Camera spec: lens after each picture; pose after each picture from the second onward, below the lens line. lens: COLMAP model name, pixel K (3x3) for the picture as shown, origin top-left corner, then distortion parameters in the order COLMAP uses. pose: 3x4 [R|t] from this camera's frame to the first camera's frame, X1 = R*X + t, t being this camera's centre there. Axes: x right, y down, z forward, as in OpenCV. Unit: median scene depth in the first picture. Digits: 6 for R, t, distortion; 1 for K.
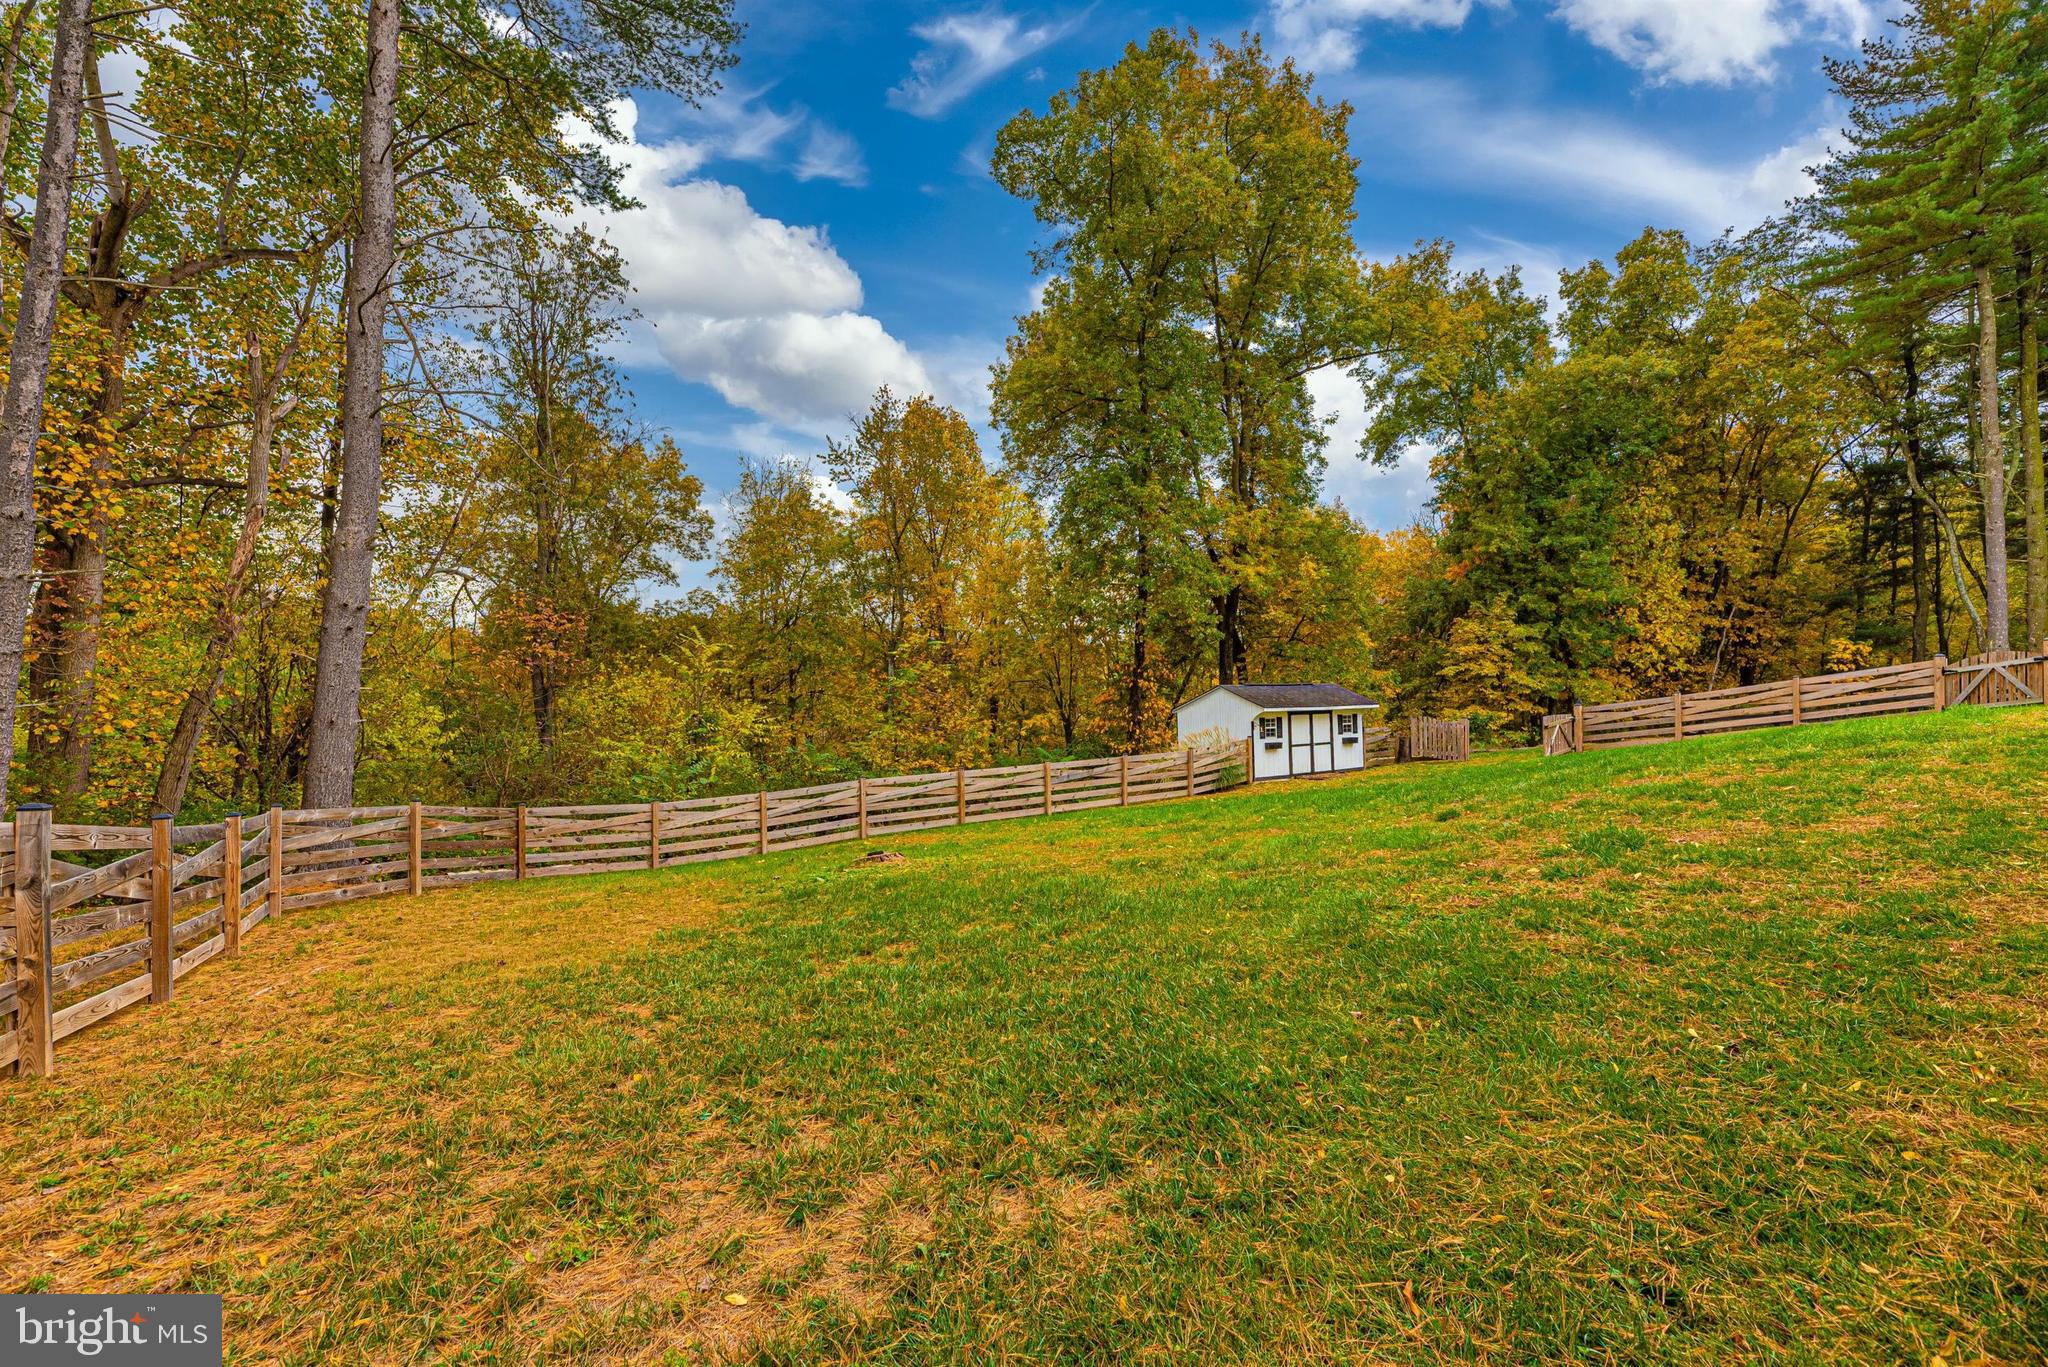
lens RADIAL K [[817.0, 0, 1024.0], [0, 817.0, 683.5], [0, 0, 1]] dist [0.001334, -0.000238]
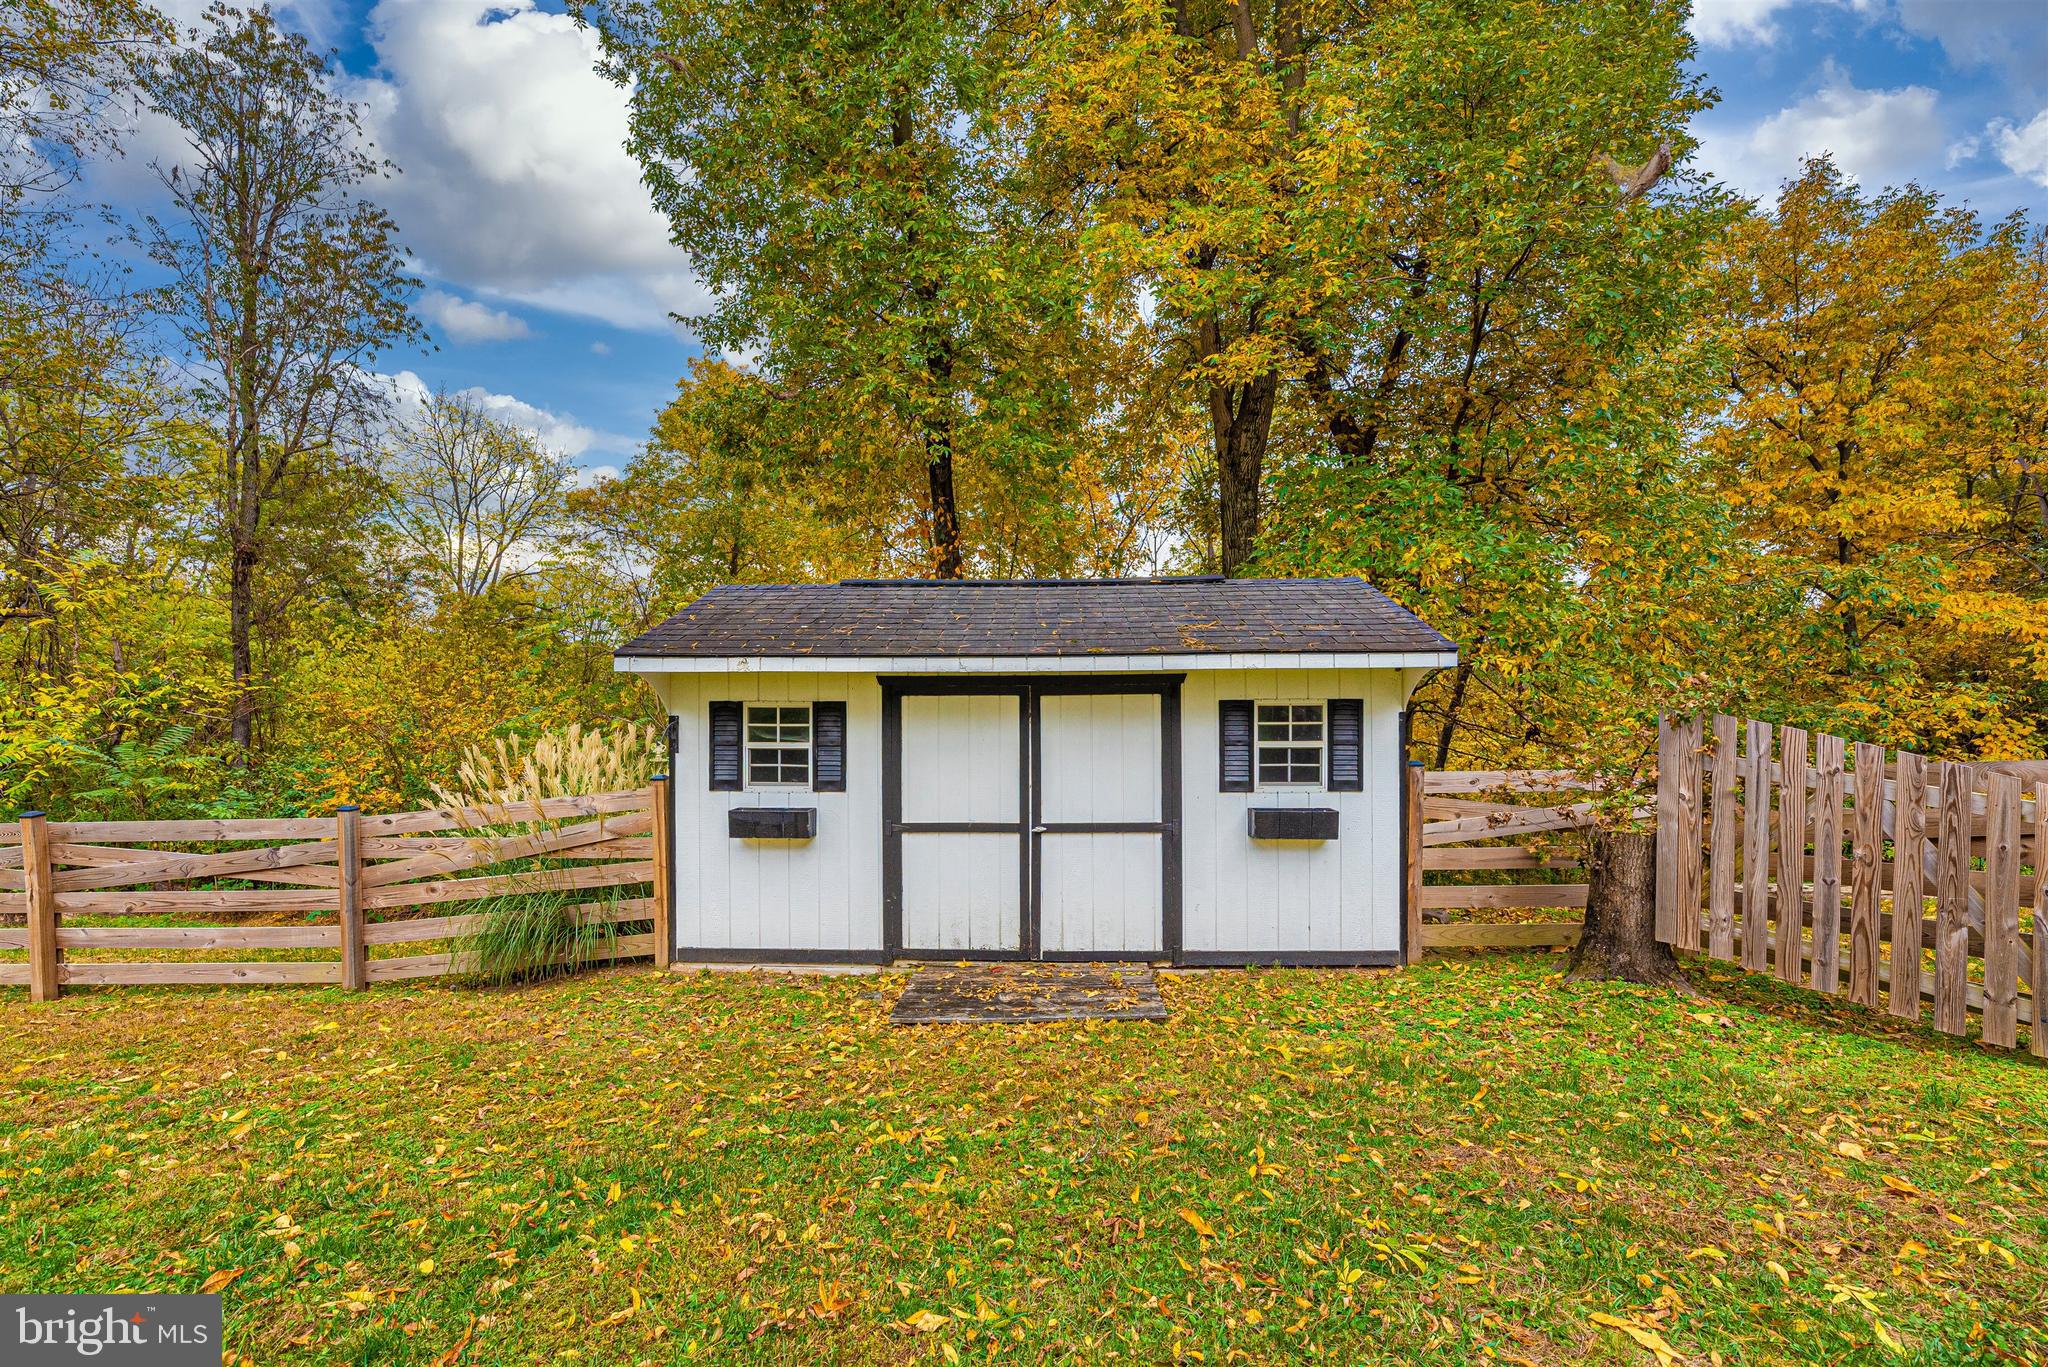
lens RADIAL K [[860.3, 0, 1027.6], [0, 860.3, 711.1], [0, 0, 1]] dist [0.000282, -0.000059]
pose [[0.822434, 0.021276, -0.568462, 0.485979], [-0.001802, 0.999393, 0.034798, 0.033971], [0.568857, -0.027595, 0.821973, 0.805416]]
